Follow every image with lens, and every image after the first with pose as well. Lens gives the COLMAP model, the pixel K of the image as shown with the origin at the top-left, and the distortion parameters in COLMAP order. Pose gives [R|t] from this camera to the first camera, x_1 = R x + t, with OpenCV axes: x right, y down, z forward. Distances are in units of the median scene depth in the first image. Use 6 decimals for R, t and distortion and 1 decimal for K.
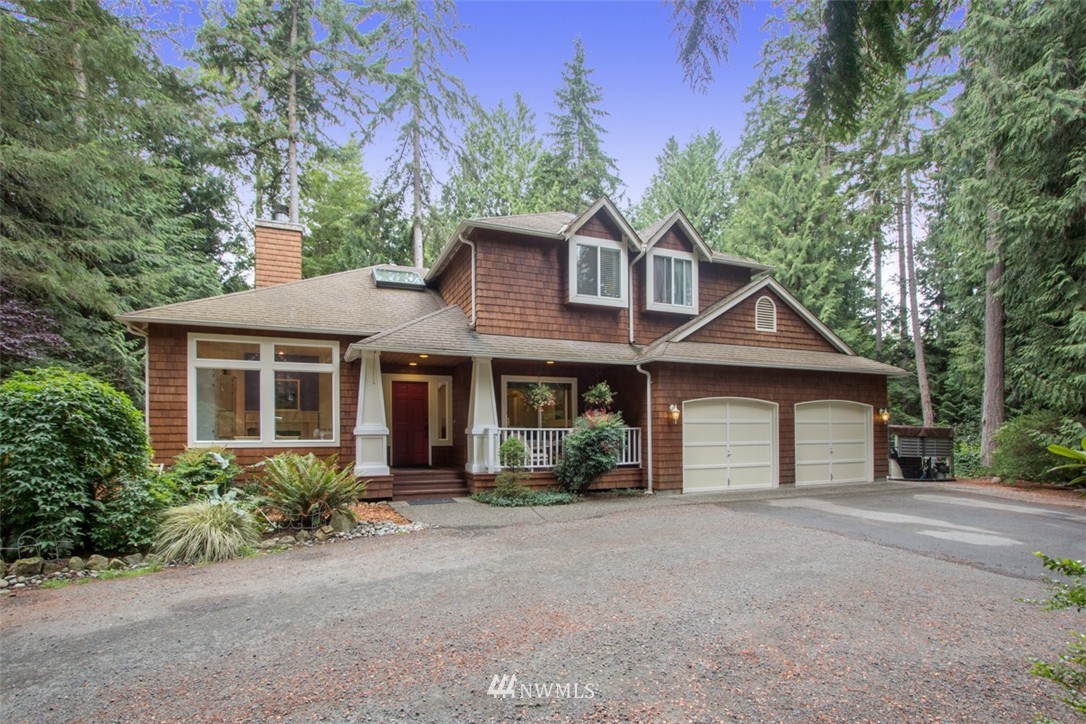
lens RADIAL K [[522.9, 0, 544.5], [0, 522.9, 430.5], [0, 0, 1]] dist [0.000851, 0.000278]
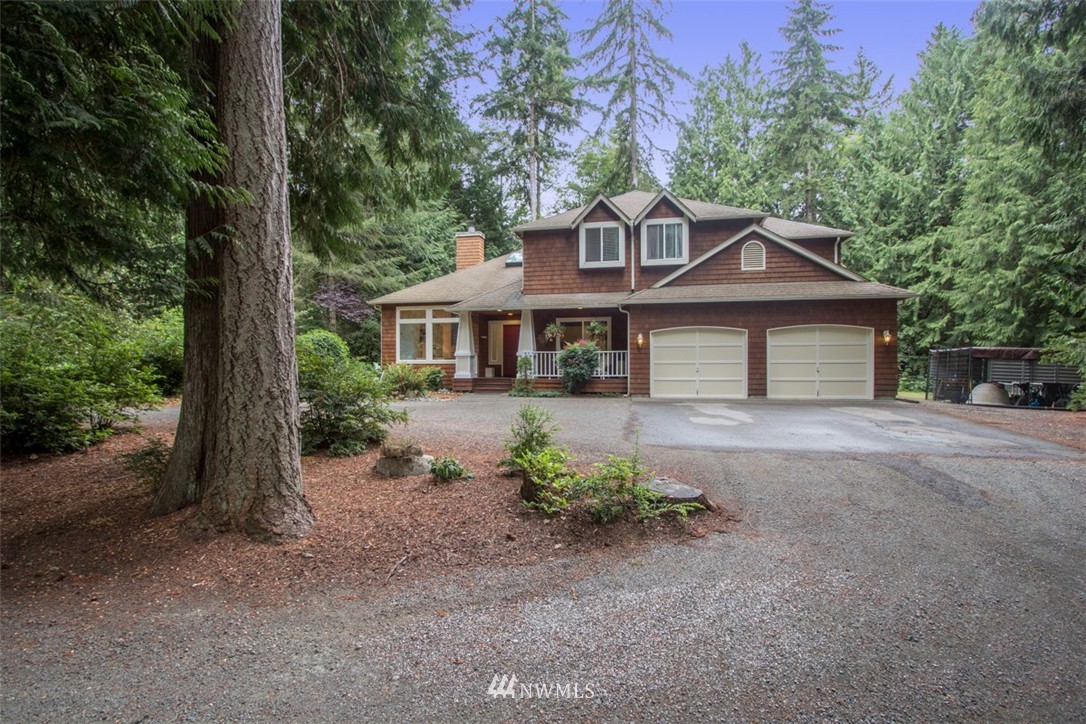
lens RADIAL K [[503.0, 0, 546.4], [0, 503.0, 365.0], [0, 0, 1]] dist [-0.000058, 0.000538]
pose [[0.828061, 0.001349, -0.560636, 0.746001], [-0.001267, 0.999999, 0.000534, 0.031613], [0.560636, 0.000268, 0.828062, -0.246220]]
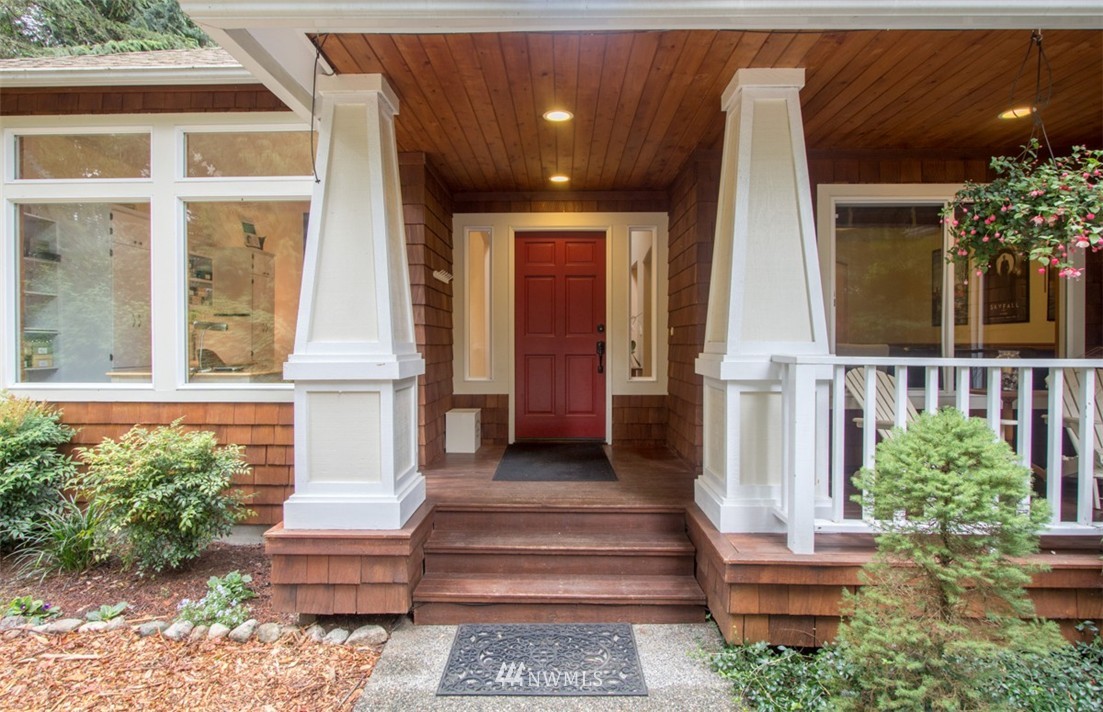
lens RADIAL K [[600.6, 0, 551.5], [0, 600.6, 356.0], [0, 0, 1]] dist [-0.052808, -0.000042]
pose [[0.916256, 0.007196, -0.400528, -0.086722], [-0.000298, 0.999851, 0.017281, -0.007500], [0.400592, -0.015714, 0.916122, 0.627054]]
